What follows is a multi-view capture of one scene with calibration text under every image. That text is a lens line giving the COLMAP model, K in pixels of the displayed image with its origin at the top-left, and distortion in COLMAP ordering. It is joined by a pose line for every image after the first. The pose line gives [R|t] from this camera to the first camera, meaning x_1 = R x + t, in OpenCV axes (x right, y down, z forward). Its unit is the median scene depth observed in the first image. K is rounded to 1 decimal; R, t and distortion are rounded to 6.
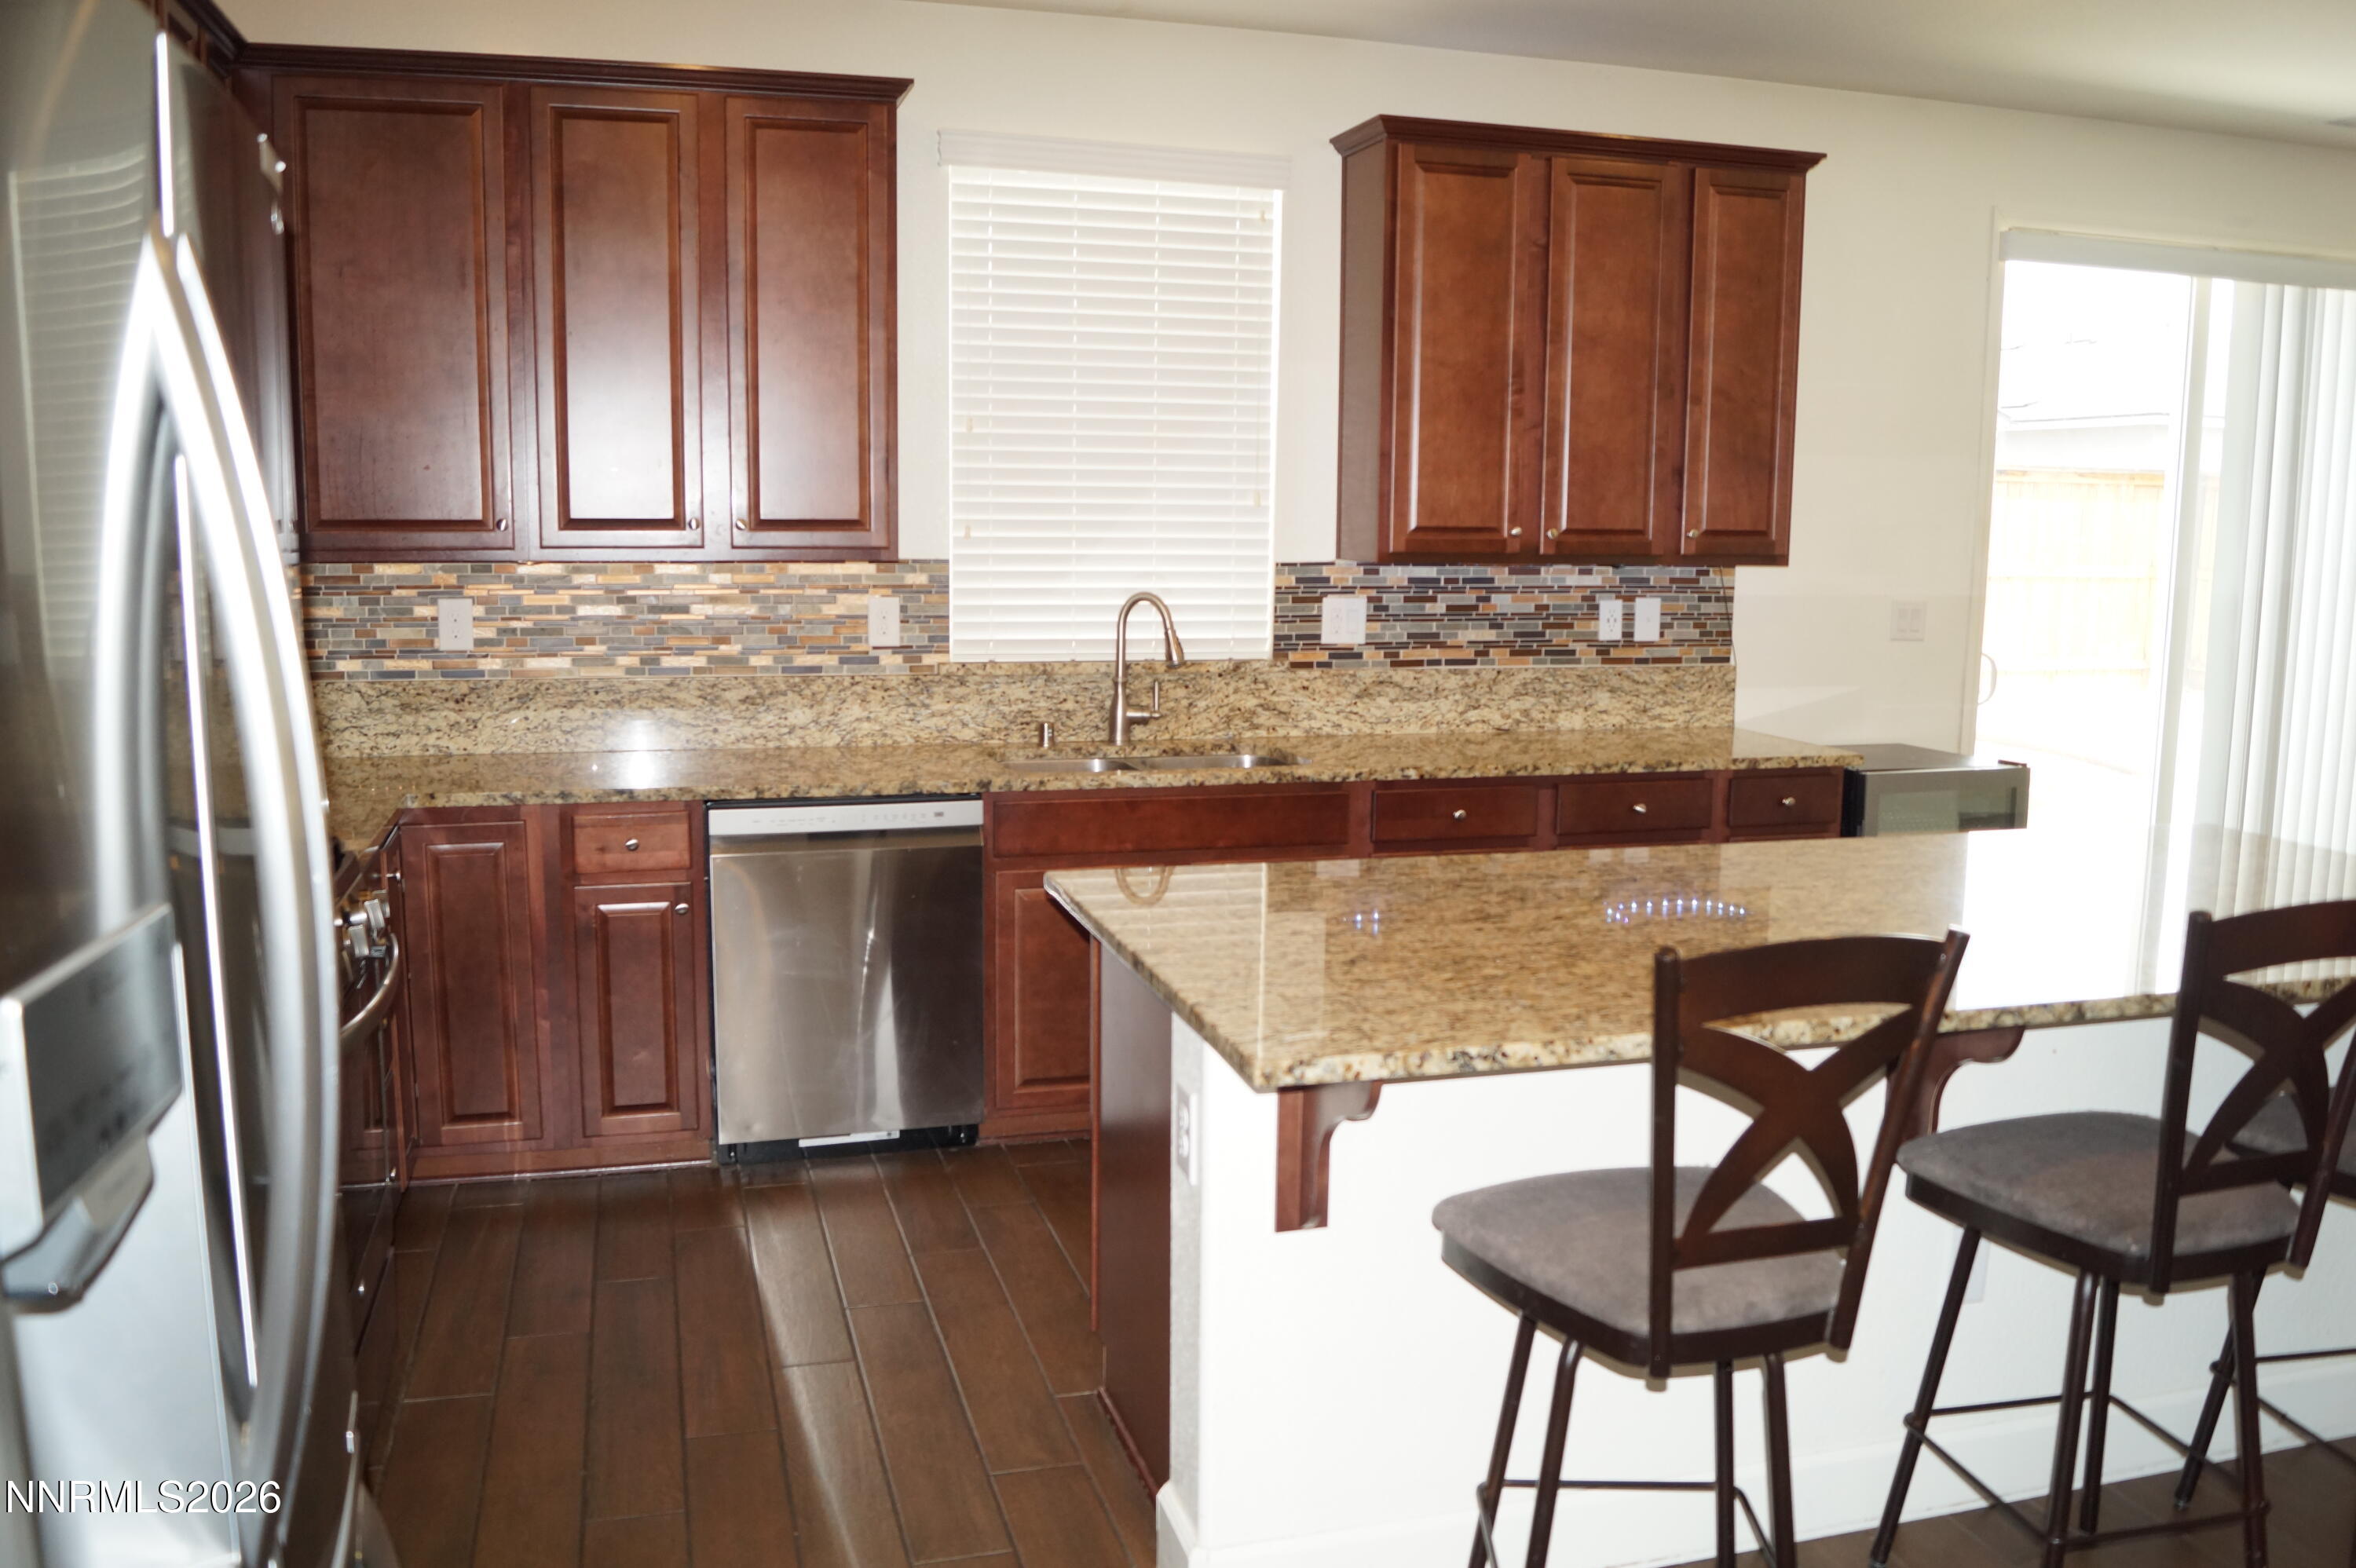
lens RADIAL K [[1882.9, 0, 1191.9], [0, 1882.9, 791.1], [0, 0, 1]] dist [-0.092801, 0.004935]
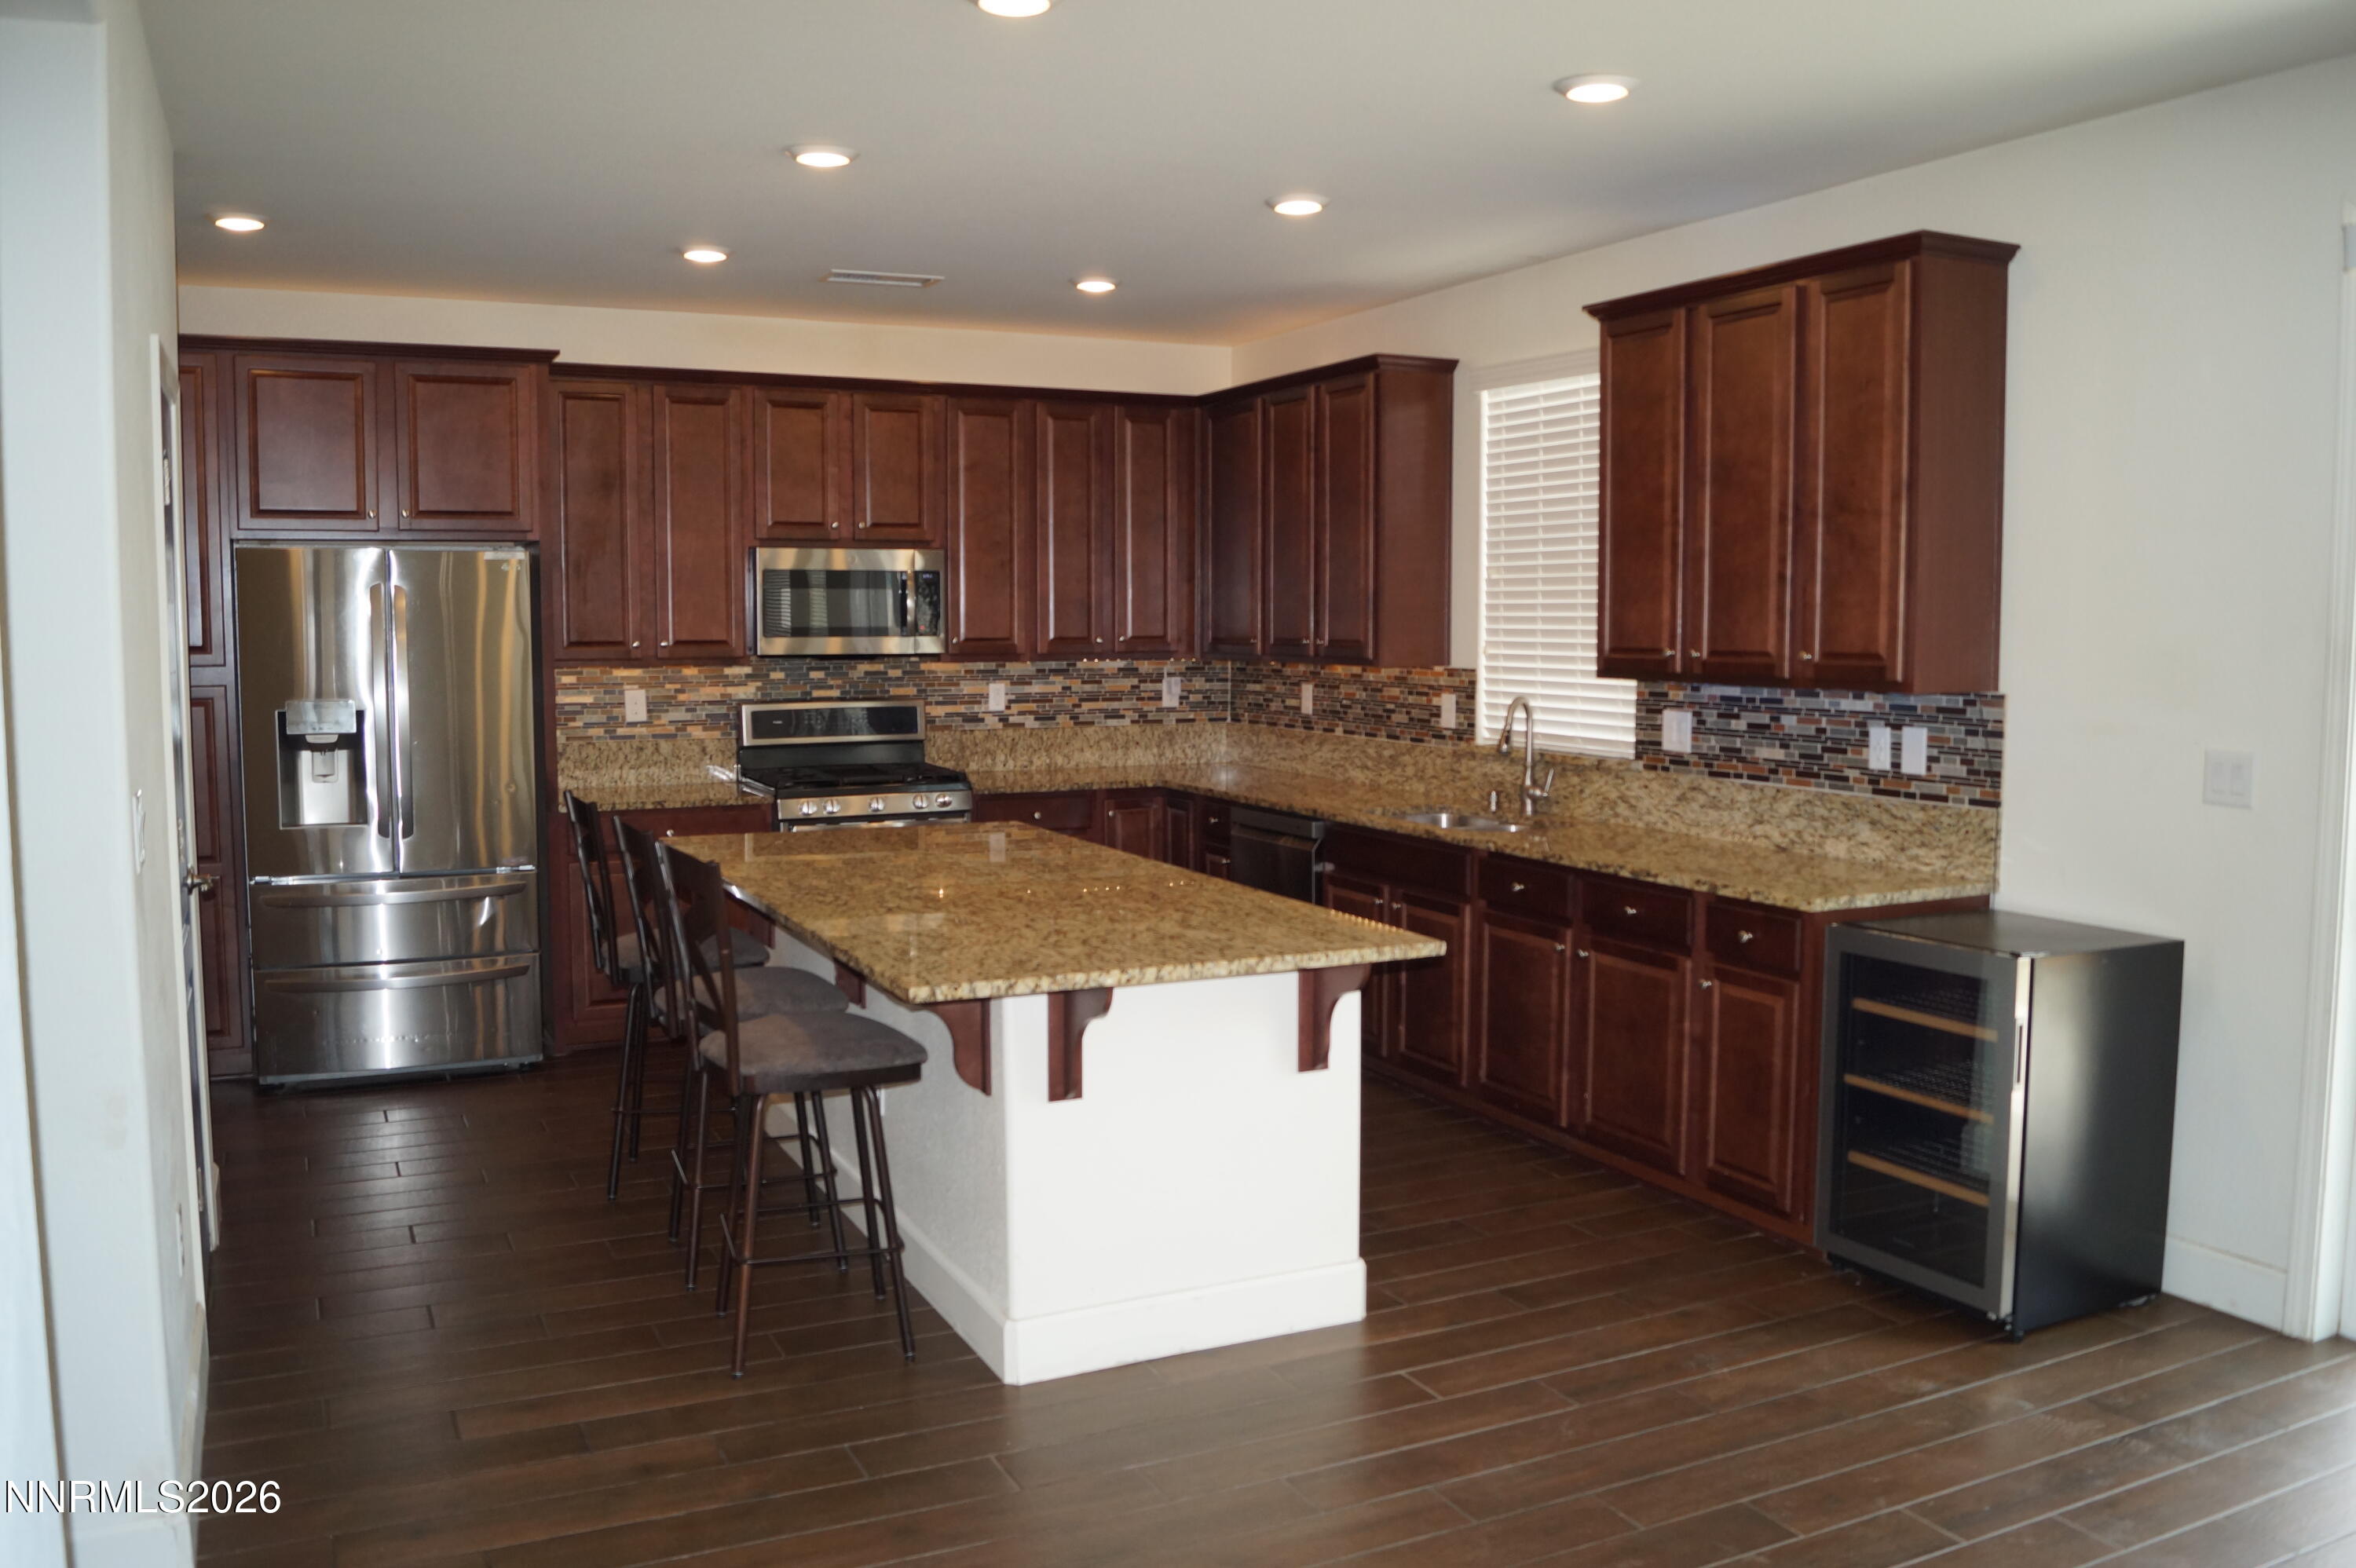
lens RADIAL K [[1882.9, 0, 1186.2], [0, 1882.9, 784.1], [0, 0, 1]] dist [-0.092801, 0.004935]
pose [[0.167973, 0.073764, -0.983028, 1.108815], [-0.151618, 0.987264, 0.048175, -0.066981], [0.974062, 0.140953, 0.177018, 0.504794]]
